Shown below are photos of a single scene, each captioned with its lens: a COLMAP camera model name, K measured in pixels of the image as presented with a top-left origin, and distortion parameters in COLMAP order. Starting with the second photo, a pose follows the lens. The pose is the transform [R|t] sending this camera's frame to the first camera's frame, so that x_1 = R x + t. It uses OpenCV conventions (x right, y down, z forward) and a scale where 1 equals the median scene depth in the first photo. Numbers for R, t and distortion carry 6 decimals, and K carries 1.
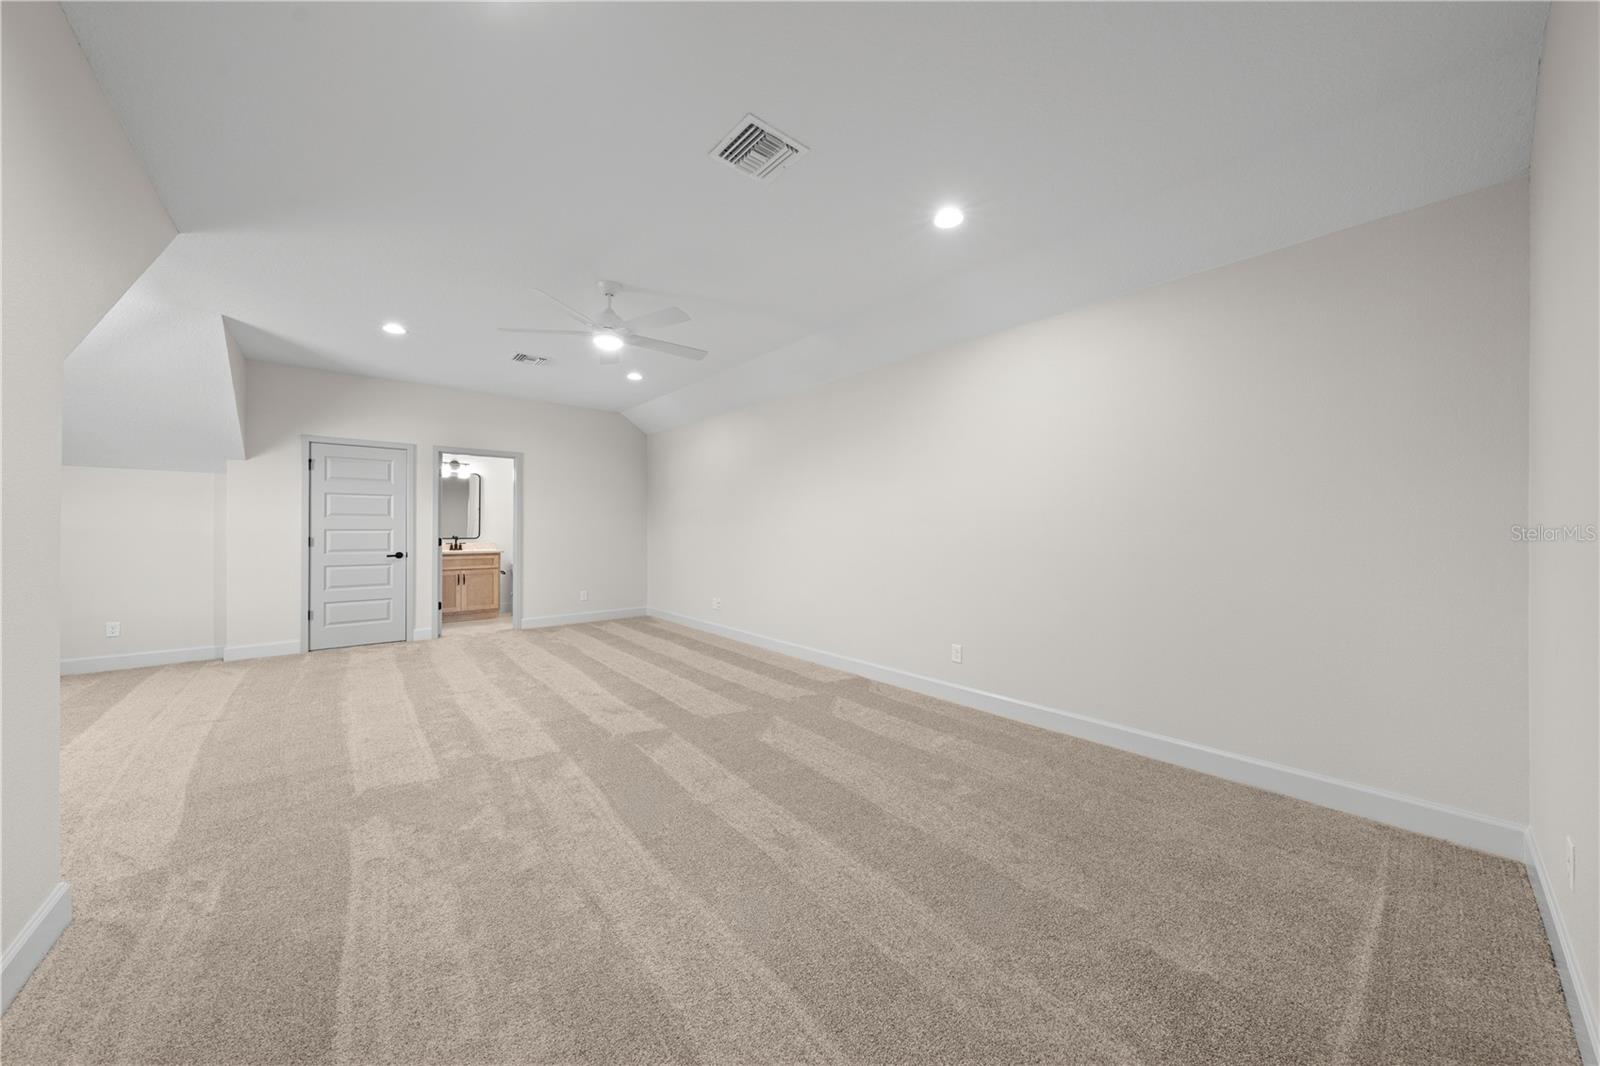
lens RADIAL K [[542.6, 0, 802.3], [0, 542.6, 527.1], [0, 0, 1]] dist [-0.000514, -0.000018]
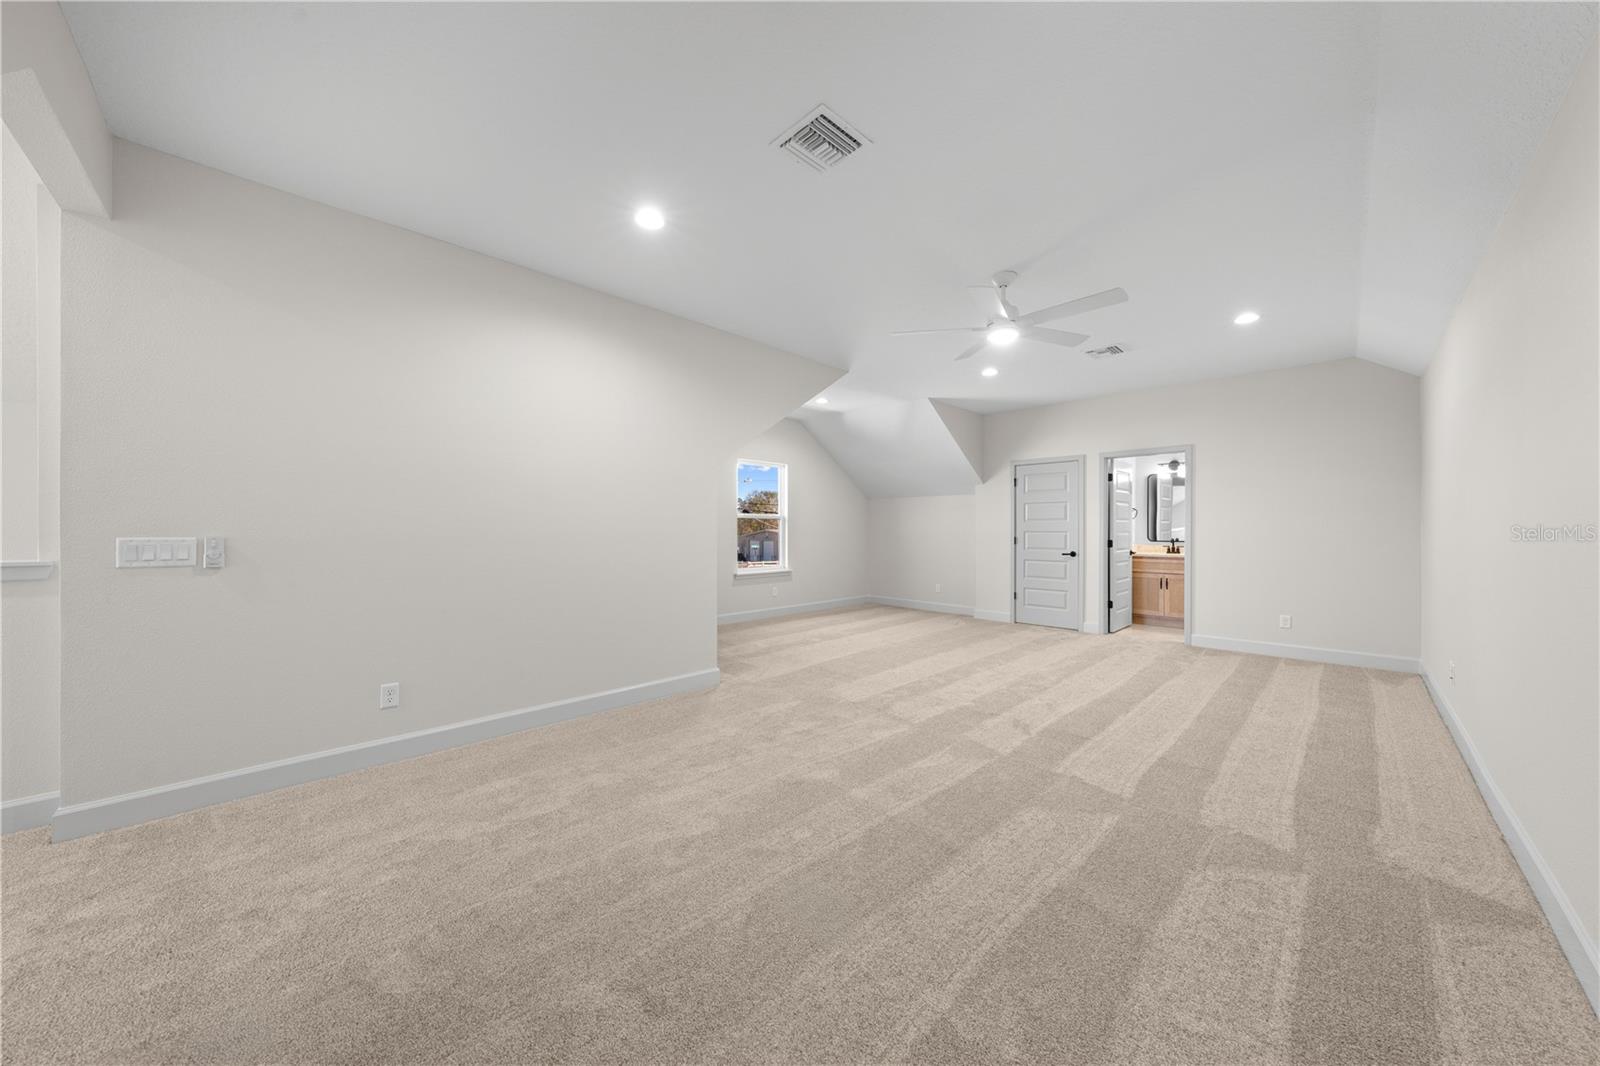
lens RADIAL K [[542.6, 0, 802.3], [0, 542.6, 527.1], [0, 0, 1]] dist [-0.000514, -0.000018]
pose [[0.070962, -0.007711, -0.997449, 0.415515], [0.000496, 0.999970, -0.007695, 0.004247], [0.997479, 0.000051, 0.070964, 0.414723]]
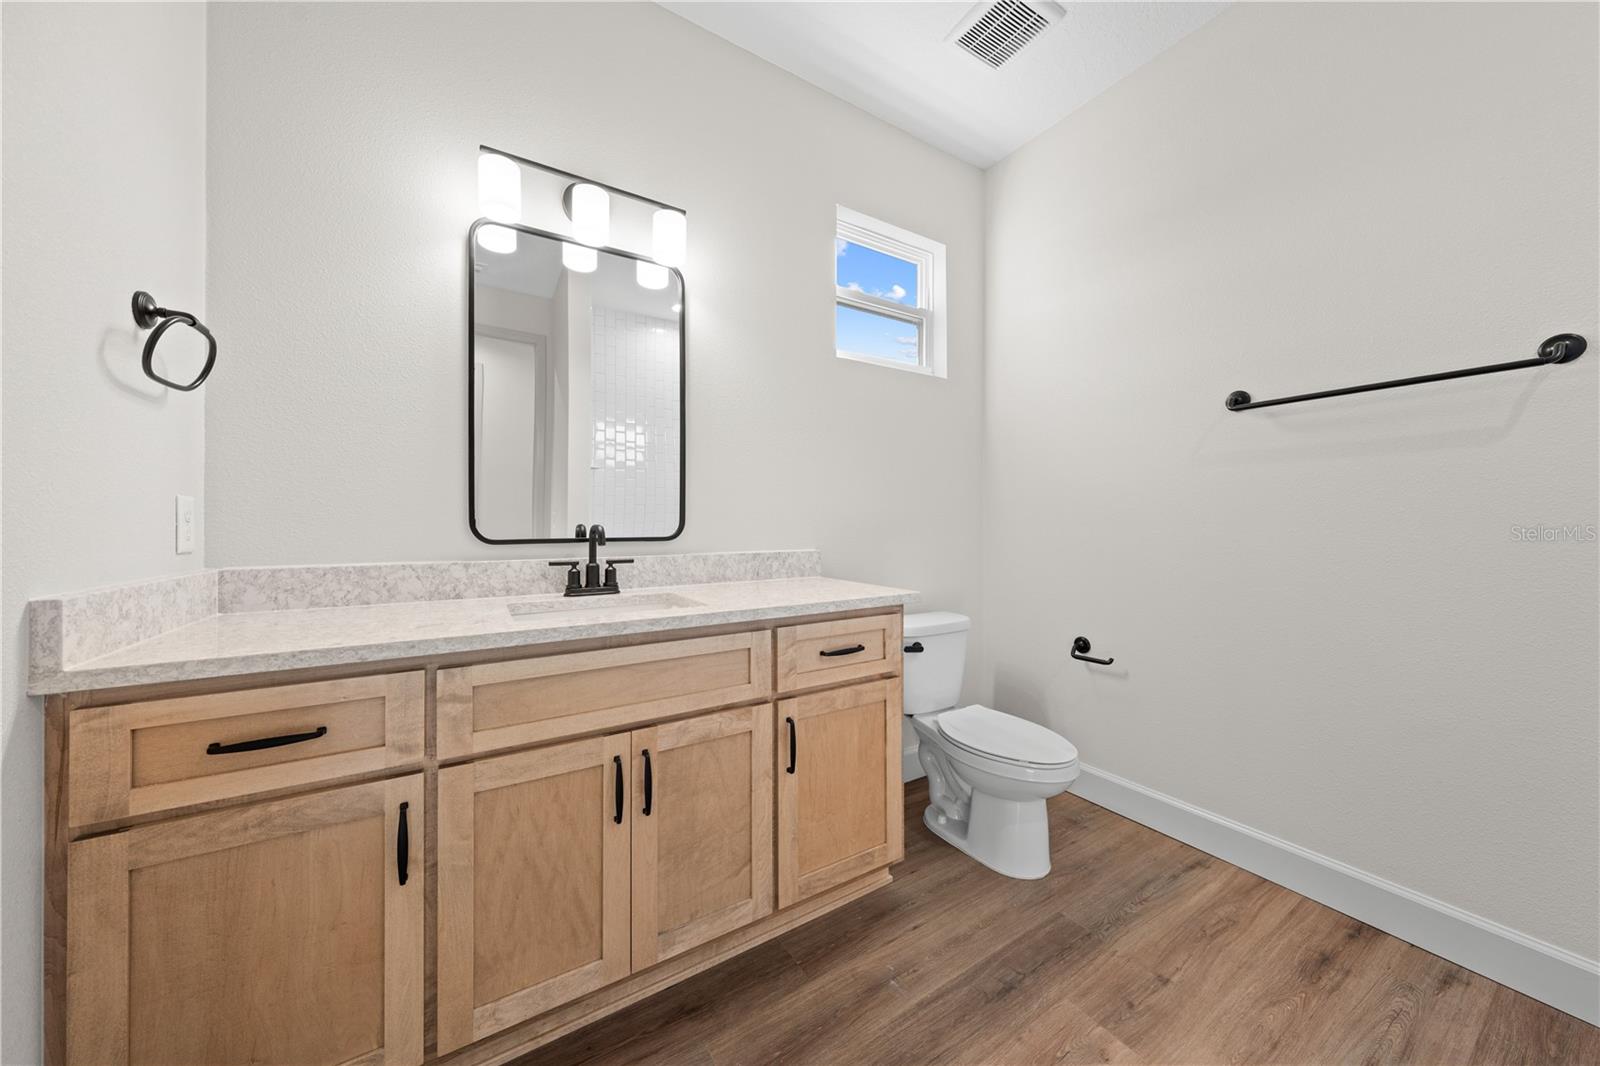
lens RADIAL K [[542.6, 0, 802.3], [0, 542.6, 527.1], [0, 0, 1]] dist [-0.000514, -0.000018]
pose [[0.988432, -0.004944, -0.151582, -0.792607], [0.004993, 0.999988, -0.000053, 0.025117], [0.151581, -0.000705, 0.988445, 1.211806]]
